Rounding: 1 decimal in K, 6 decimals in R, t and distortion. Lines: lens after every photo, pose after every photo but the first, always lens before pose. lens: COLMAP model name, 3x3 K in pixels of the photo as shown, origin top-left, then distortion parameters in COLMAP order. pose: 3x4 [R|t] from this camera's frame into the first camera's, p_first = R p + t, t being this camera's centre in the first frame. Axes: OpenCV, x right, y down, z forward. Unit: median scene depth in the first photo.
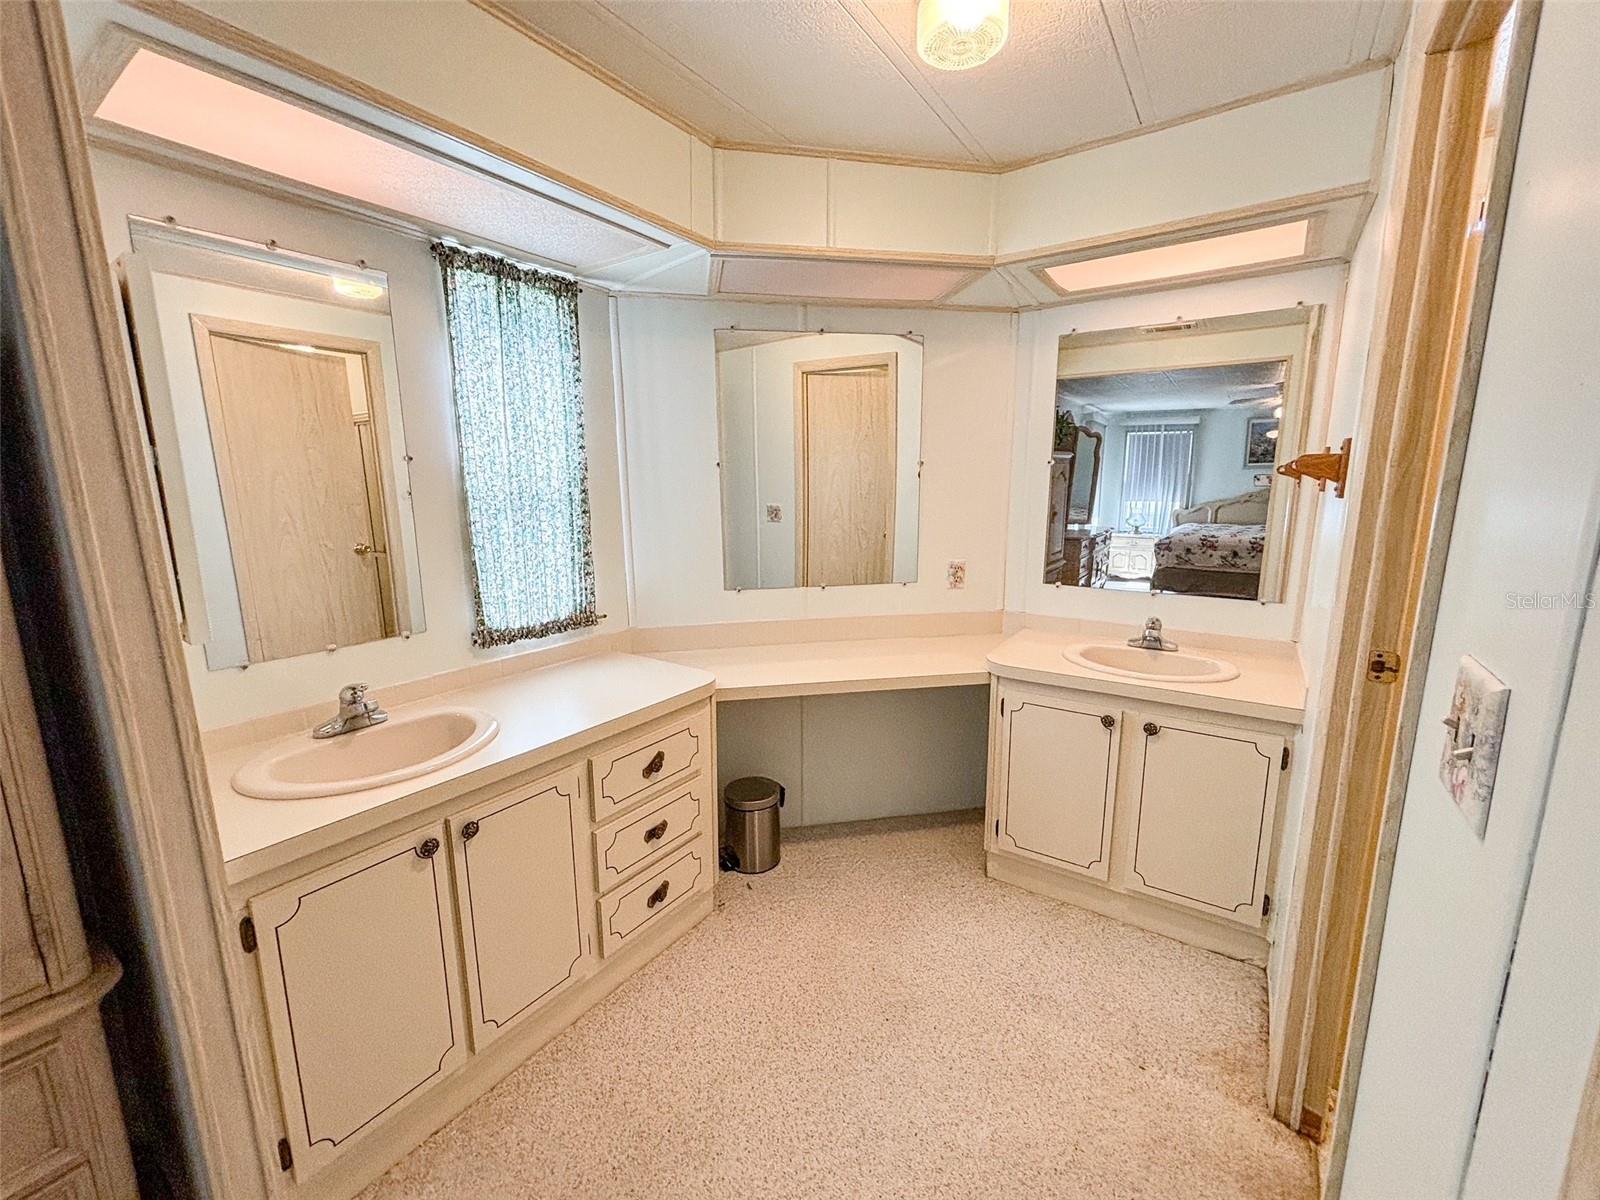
lens RADIAL K [[648.2, 0, 806.2], [0, 648.2, 593.0], [0, 0, 1]] dist [0.000790, -0.000331]
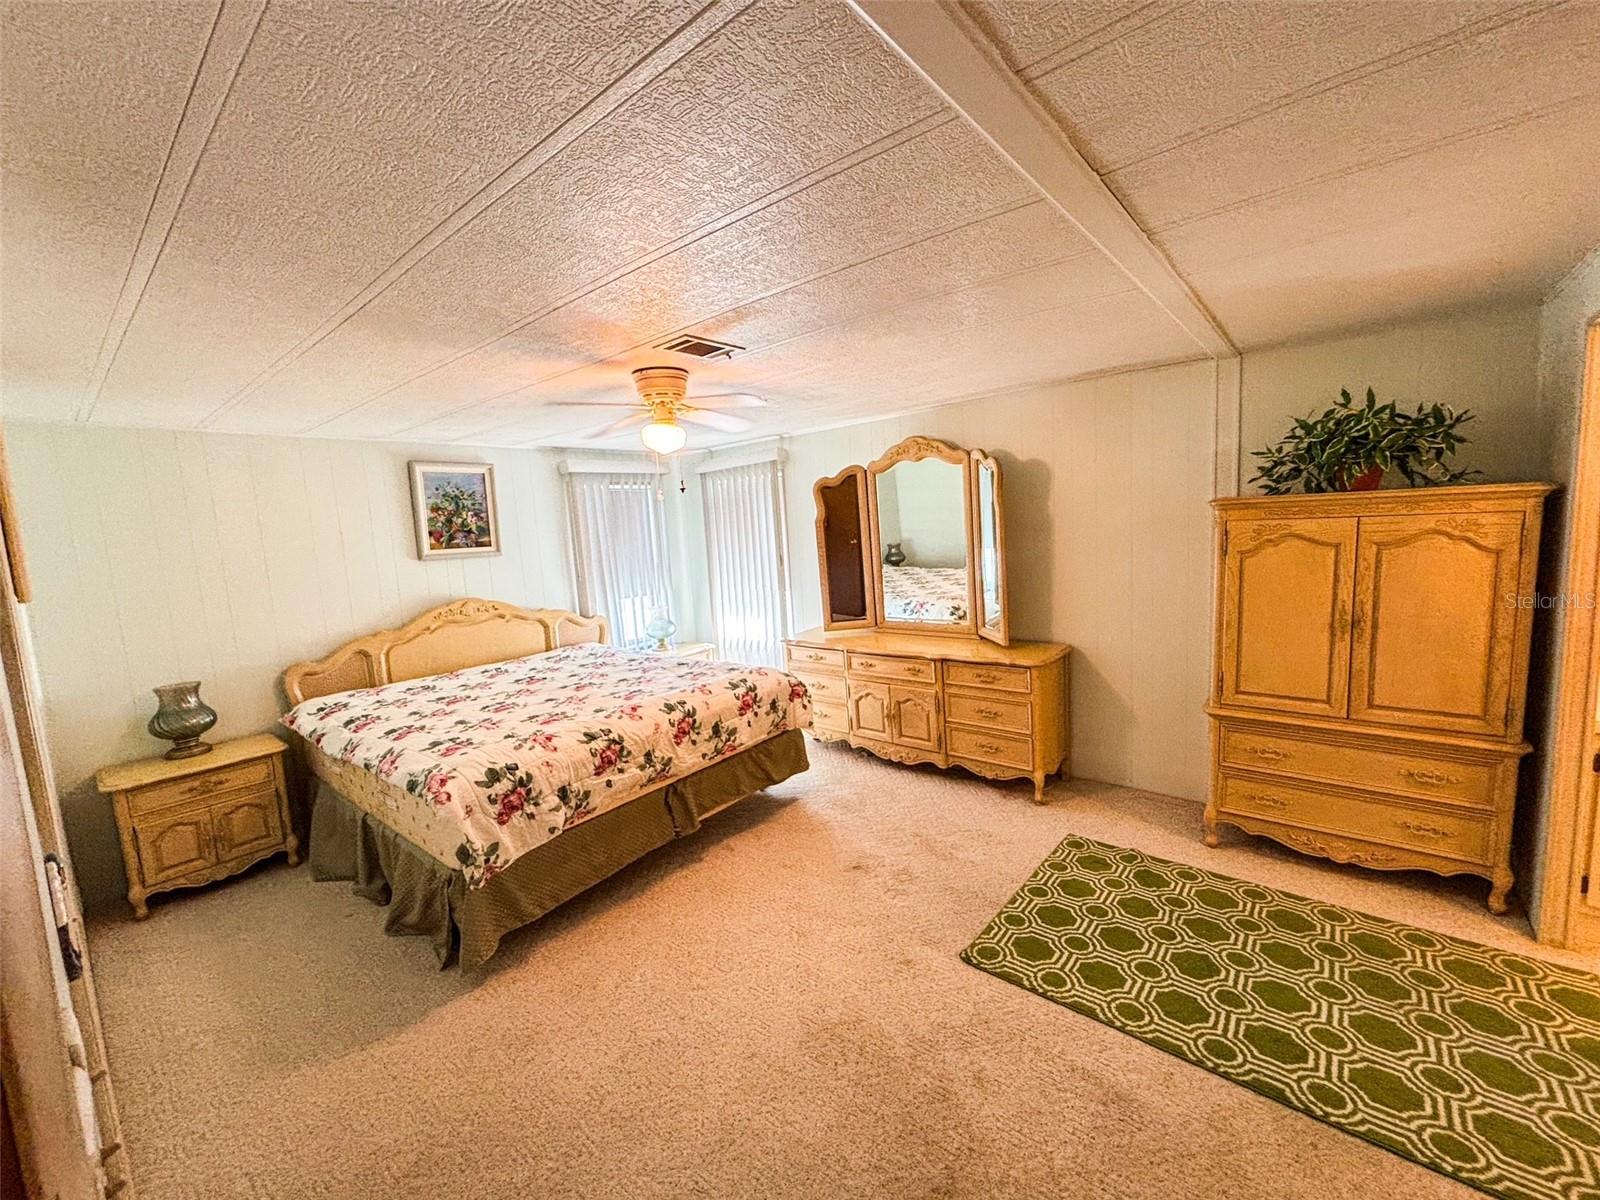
lens RADIAL K [[648.2, 0, 798.4], [0, 648.2, 596.5], [0, 0, 1]] dist [0.000790, -0.000331]
pose [[-0.093302, 0.125019, -0.987758, 0.810480], [-0.123618, 0.982954, 0.136088, 0.028006], [0.987934, 0.134802, -0.076257, -0.855864]]
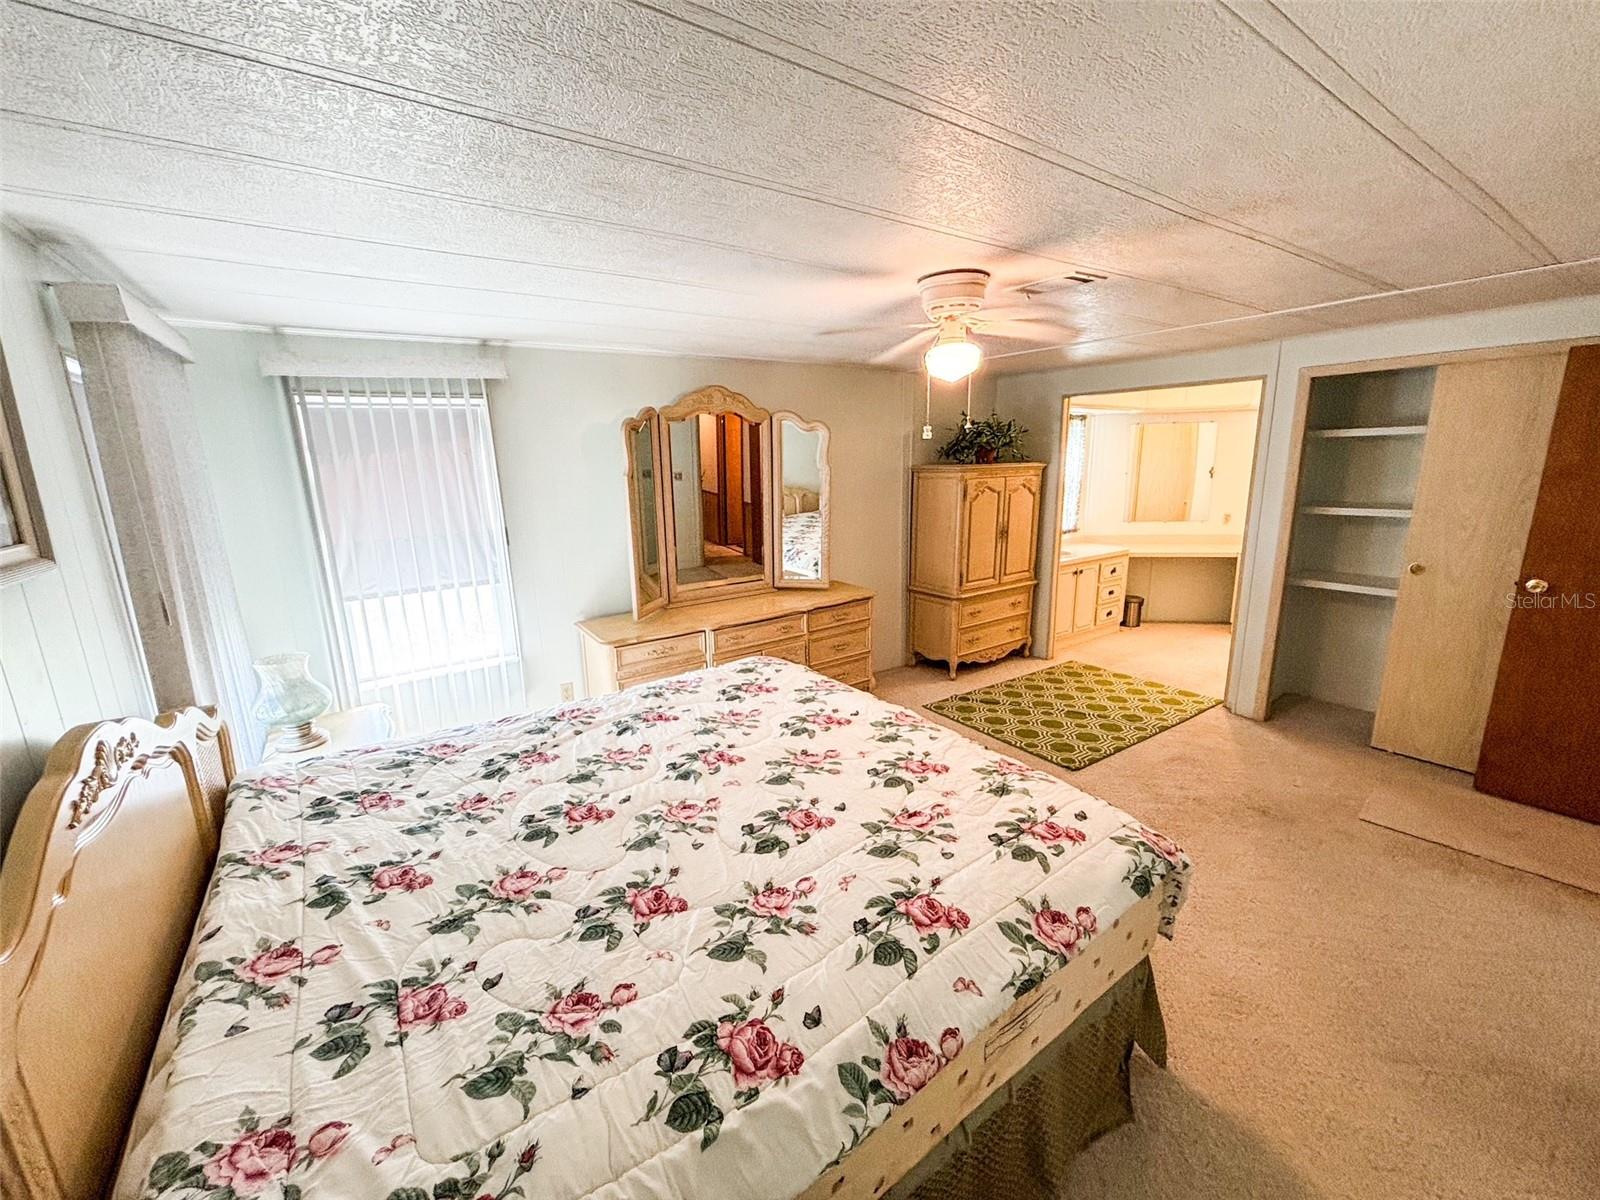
lens RADIAL K [[648.2, 0, 789.5], [0, 648.2, 604.6], [0, 0, 1]] dist [0.000790, -0.000331]
pose [[0.932849, 0.058150, -0.355544, -0.589229], [-0.042070, 0.997719, 0.052797, 0.332476], [0.357803, -0.034293, 0.933167, -2.659906]]
